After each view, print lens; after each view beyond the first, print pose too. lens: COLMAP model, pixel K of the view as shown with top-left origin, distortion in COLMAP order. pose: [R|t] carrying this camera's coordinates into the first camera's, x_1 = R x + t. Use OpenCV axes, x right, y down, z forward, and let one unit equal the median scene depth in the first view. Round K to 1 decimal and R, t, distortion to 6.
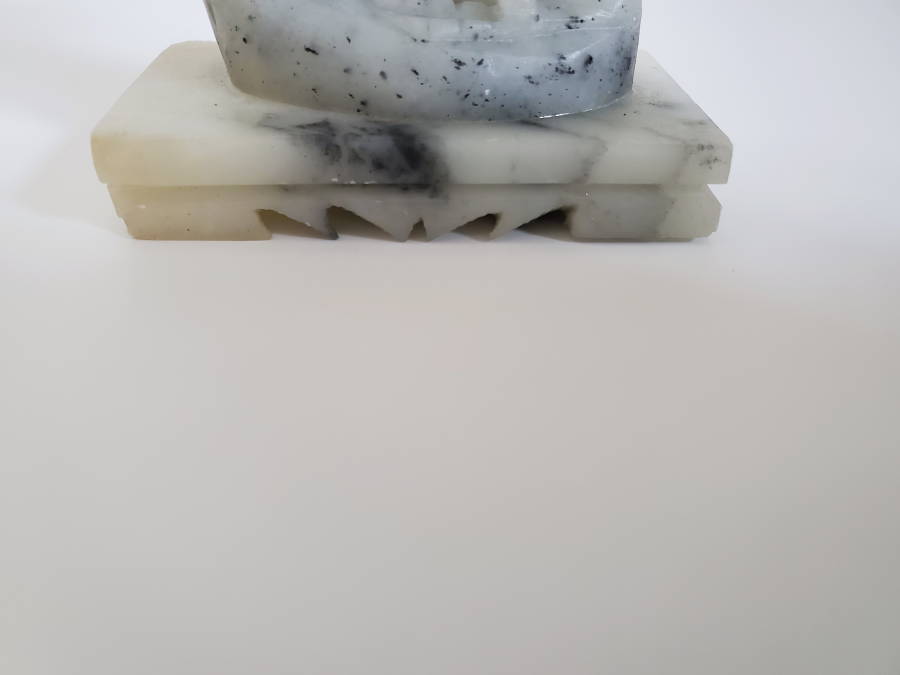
lens RADIAL K [[779.2, 0, 450.0], [0, 779.2, 337.5], [0, 0, 1]] dist [-0.001151, -0.006627]
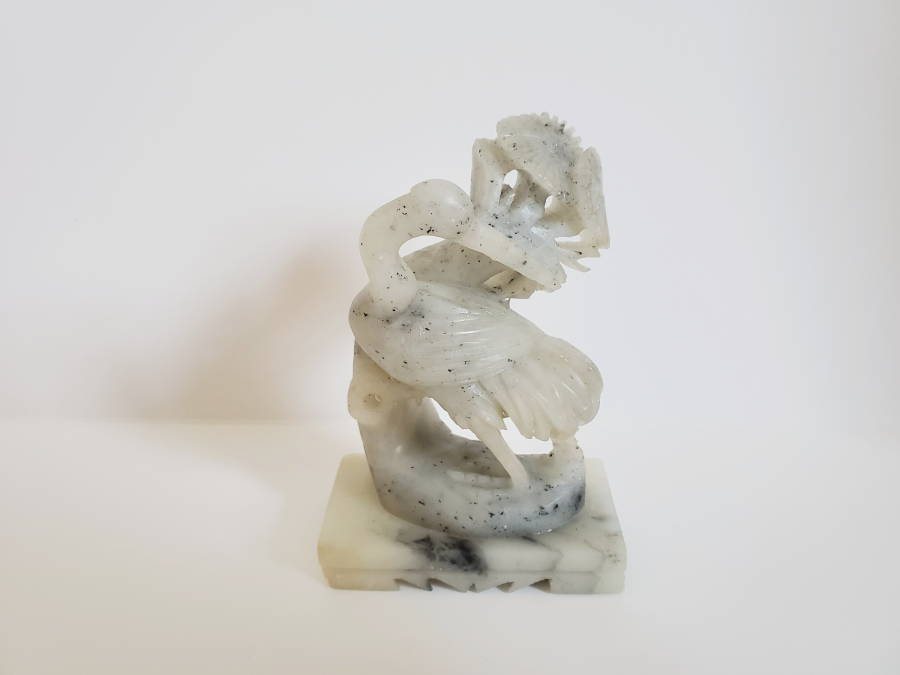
lens RADIAL K [[779.2, 0, 450.0], [0, 779.2, 337.5], [0, 0, 1]] dist [-0.001151, -0.006627]
pose [[0.996110, -0.008521, -0.087707, 0.085104], [-0.008352, 0.981703, -0.190235, -0.404778], [0.087723, 0.190228, 0.977813, -1.123321]]
